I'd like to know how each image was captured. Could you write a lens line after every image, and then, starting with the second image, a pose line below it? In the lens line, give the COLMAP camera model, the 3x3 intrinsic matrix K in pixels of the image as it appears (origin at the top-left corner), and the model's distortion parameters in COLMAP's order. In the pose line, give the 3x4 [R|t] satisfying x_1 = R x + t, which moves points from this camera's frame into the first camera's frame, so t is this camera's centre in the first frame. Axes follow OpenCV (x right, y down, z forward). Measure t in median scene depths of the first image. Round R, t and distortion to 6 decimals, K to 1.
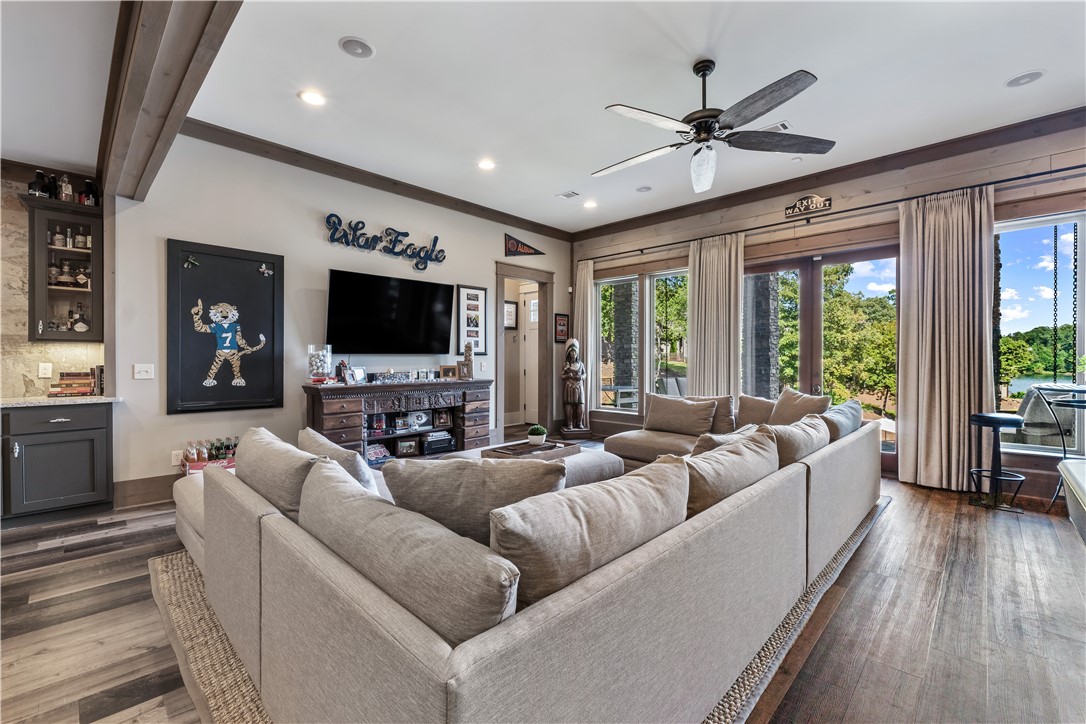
lens RADIAL K [[455.6, 0, 544.6], [0, 455.6, 361.2], [0, 0, 1]] dist [-0.004706, -0.001494]
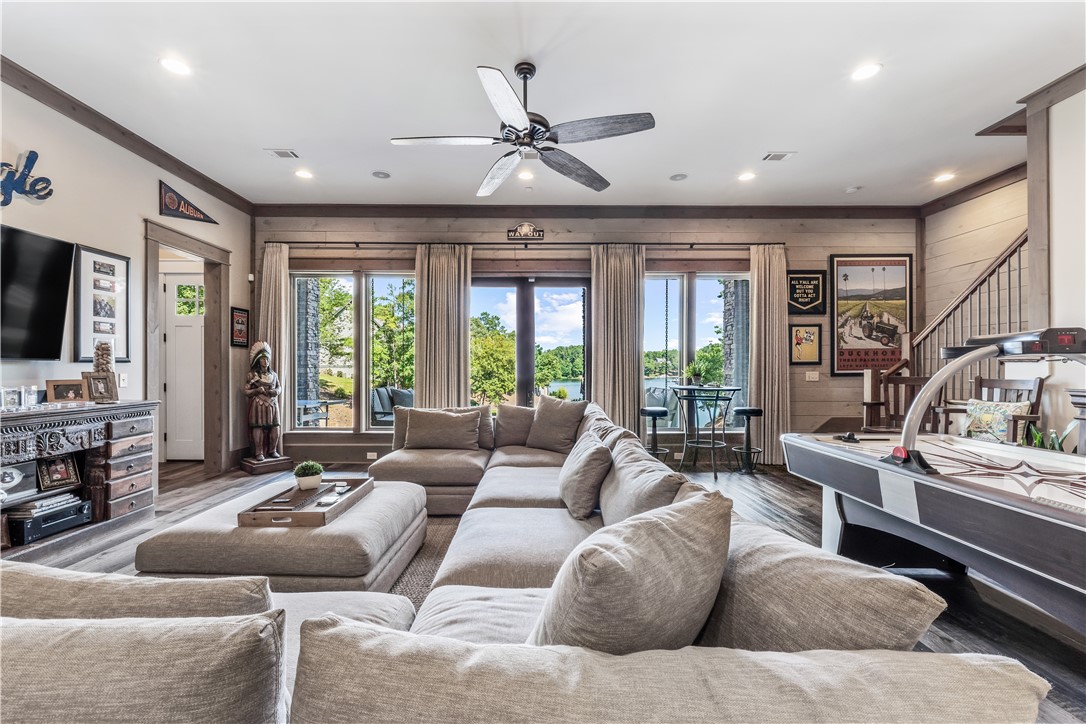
lens RADIAL K [[455.6, 0, 535.0], [0, 455.6, 369.3], [0, 0, 1]] dist [-0.004706, -0.001494]
pose [[0.718570, -0.001562, 0.695453, -0.192470], [0.002685, 0.999996, -0.000528, -0.002344], [-0.695449, 0.002247, 0.718572, 0.176358]]
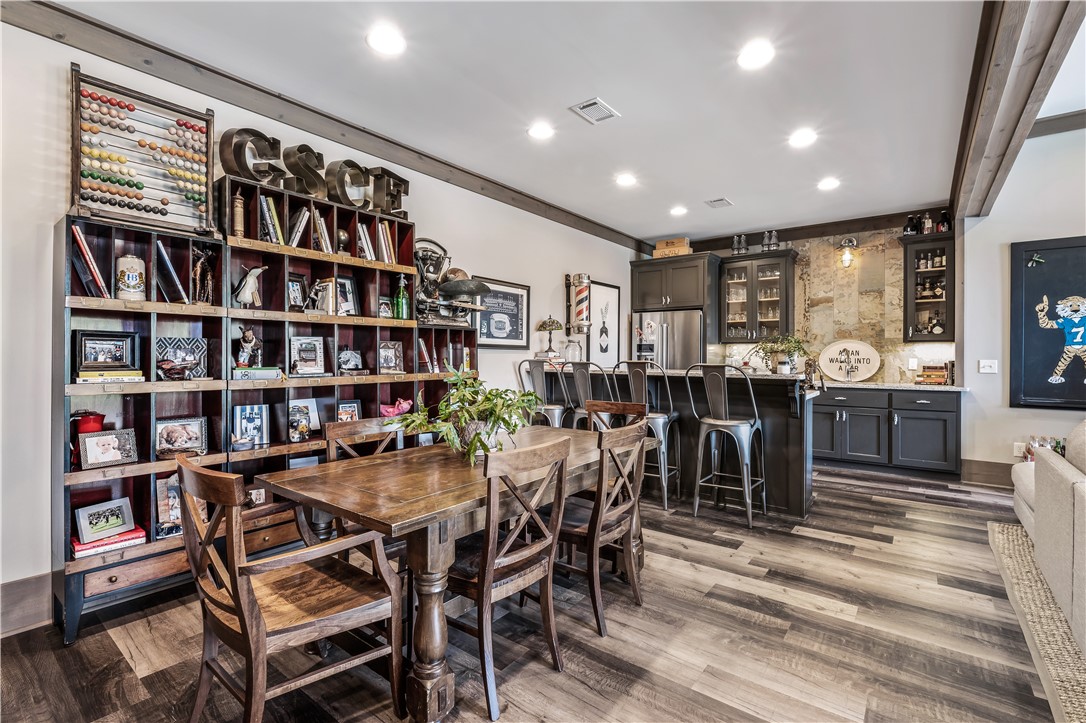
lens RADIAL K [[491.5, 0, 549.1], [0, 491.5, 357.3], [0, 0, 1]] dist [-0.001813, -0.000035]
pose [[0.109076, 0.002883, -0.994029, 0.195496], [-0.006297, 0.999978, 0.002209, 0.003830], [0.994013, 0.006019, 0.109092, -0.202316]]
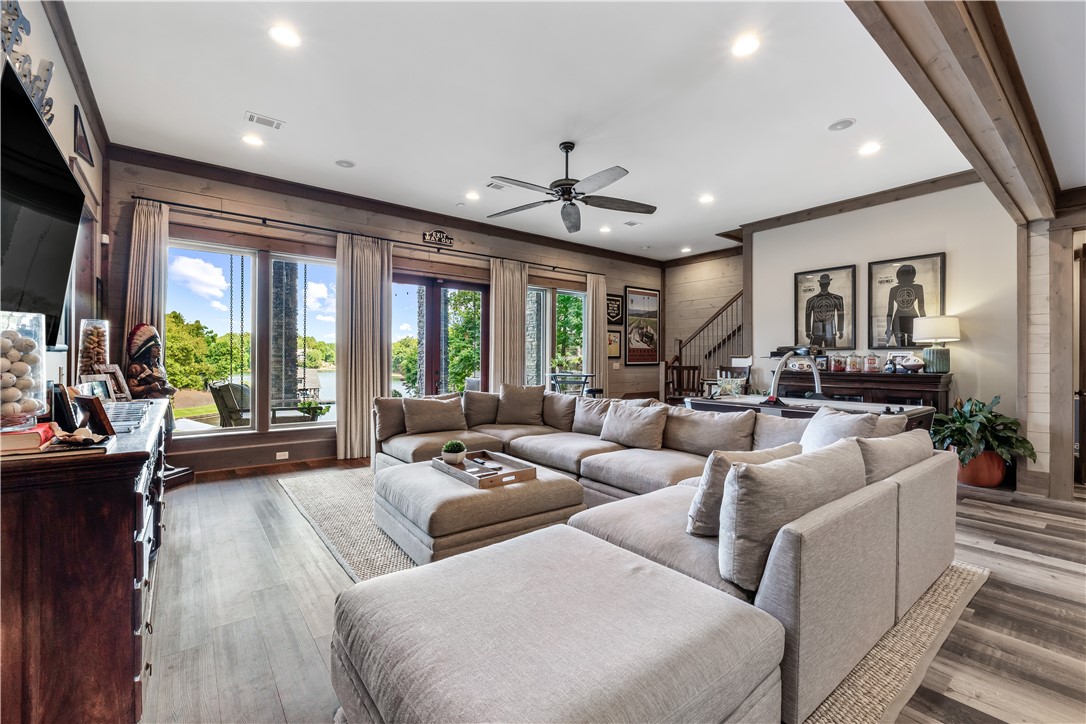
lens RADIAL K [[455.6, 0, 540.8], [0, 455.6, 359.8], [0, 0, 1]] dist [-0.004706, -0.001494]
pose [[0.152909, 0.003823, 0.988233, -0.621332], [0.001800, 0.999990, -0.004147, -0.001256], [-0.988239, 0.002413, 0.152901, 0.537205]]
